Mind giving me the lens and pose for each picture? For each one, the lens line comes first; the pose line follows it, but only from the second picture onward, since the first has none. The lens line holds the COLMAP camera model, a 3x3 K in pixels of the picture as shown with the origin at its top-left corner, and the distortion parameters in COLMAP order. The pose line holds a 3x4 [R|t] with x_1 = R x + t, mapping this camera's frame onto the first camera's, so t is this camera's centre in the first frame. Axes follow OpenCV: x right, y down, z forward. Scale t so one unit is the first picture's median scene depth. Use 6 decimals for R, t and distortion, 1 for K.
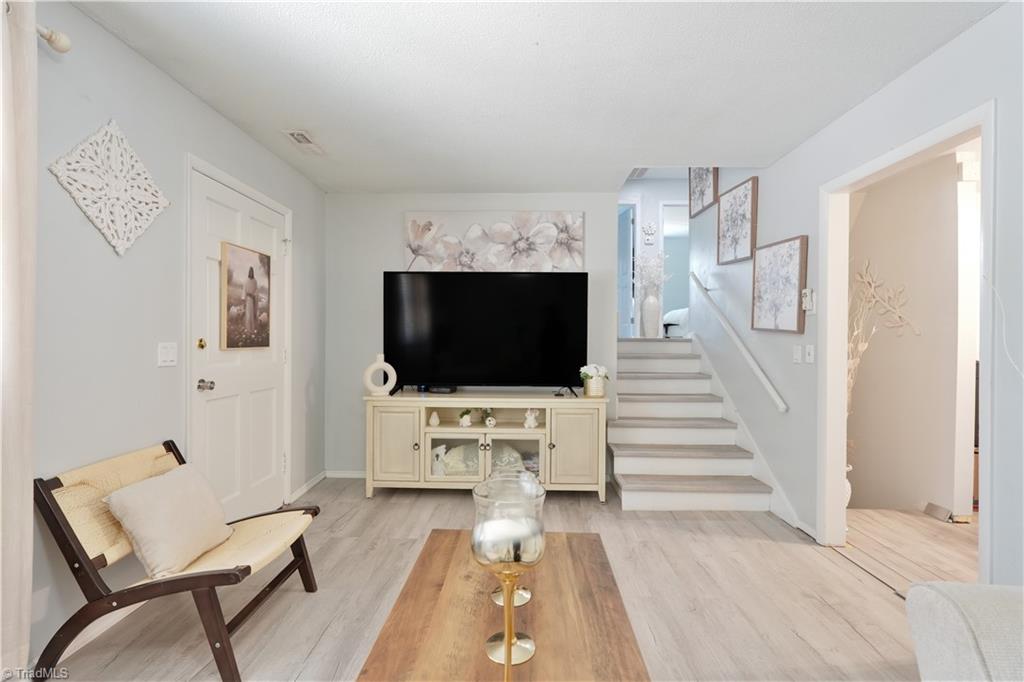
lens RADIAL K [[463.4, 0, 510.0], [0, 463.4, 340.5], [0, 0, 1]] dist [0.001554, 0.000012]
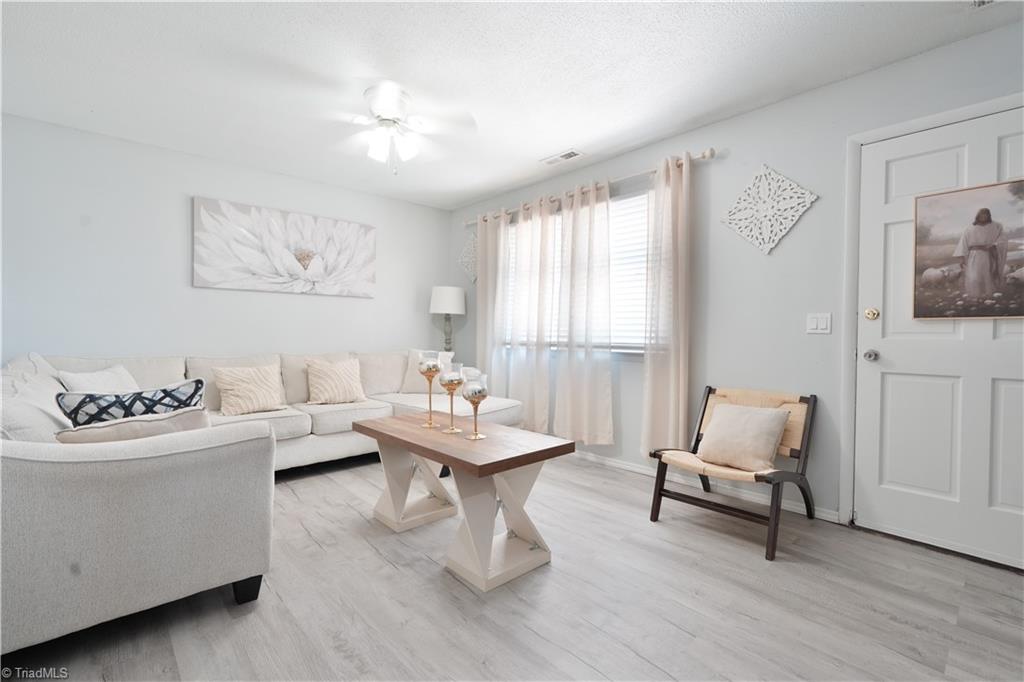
lens RADIAL K [[463.4, 0, 510.0], [0, 463.4, 340.5], [0, 0, 1]] dist [0.001554, 0.000012]
pose [[-0.725223, 0.007222, -0.688476, 0.549983], [-0.007562, 0.999801, 0.018454, 0.048409], [0.688472, 0.018590, -0.725025, 1.105604]]
